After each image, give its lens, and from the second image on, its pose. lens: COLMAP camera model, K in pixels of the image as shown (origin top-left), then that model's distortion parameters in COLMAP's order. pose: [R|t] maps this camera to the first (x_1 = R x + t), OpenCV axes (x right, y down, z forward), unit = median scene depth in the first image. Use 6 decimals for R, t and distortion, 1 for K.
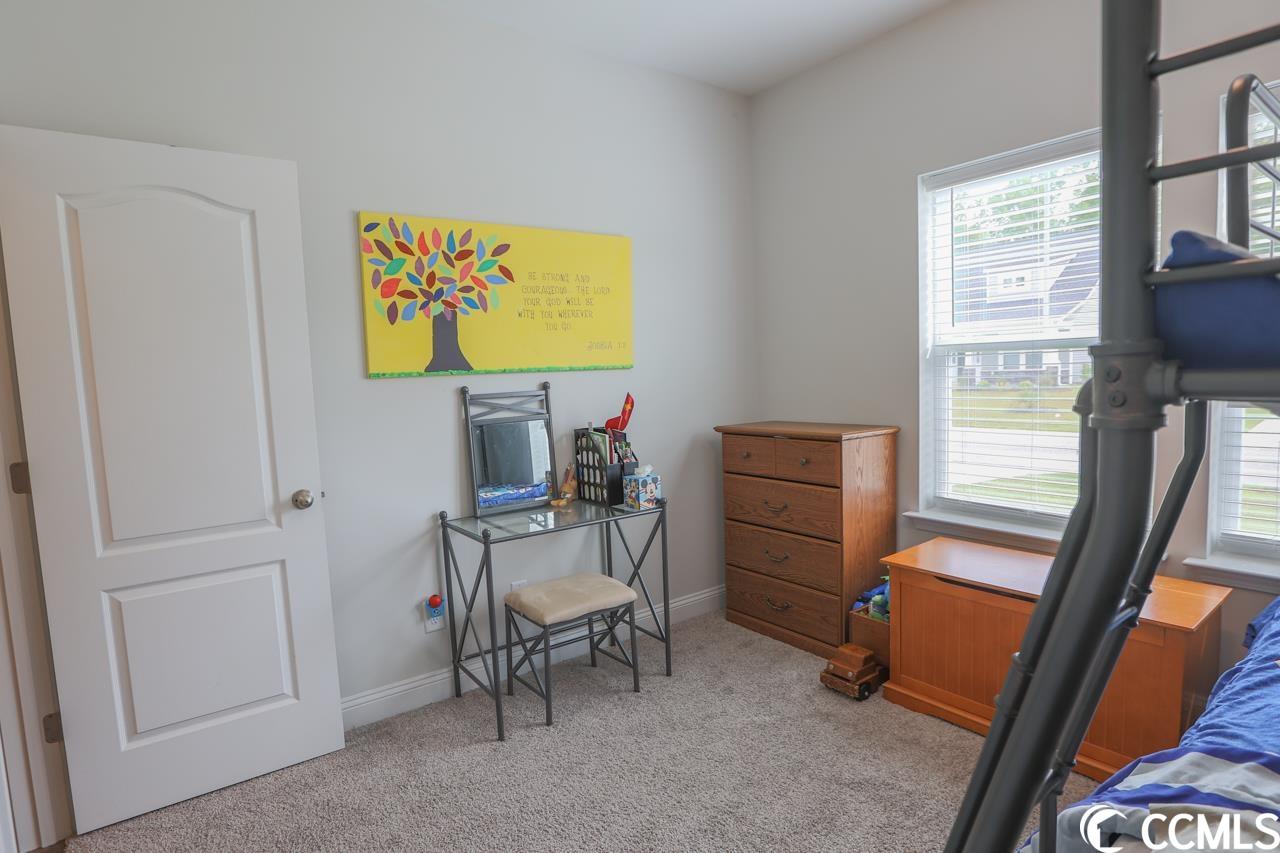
lens RADIAL K [[653.1, 0, 638.7], [0, 653.1, 420.2], [0, 0, 1]] dist [-0.000461, 0.000114]
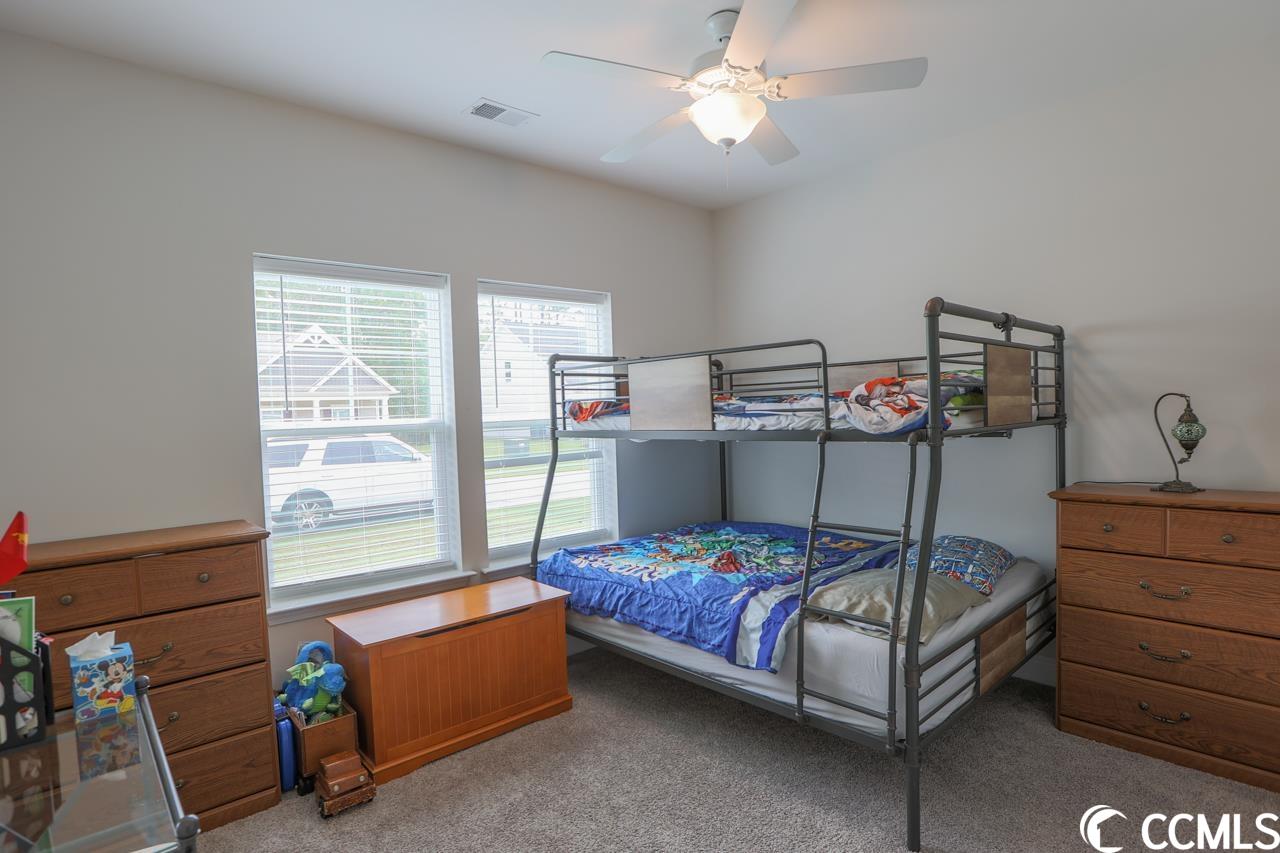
lens RADIAL K [[653.1, 0, 637.7], [0, 653.1, 426.6], [0, 0, 1]] dist [-0.000461, 0.000114]
pose [[-0.031177, 0.013722, 0.999420, -0.605264], [0.107316, 0.994172, -0.010303, -0.057552], [-0.993736, 0.106932, -0.032468, 0.561656]]
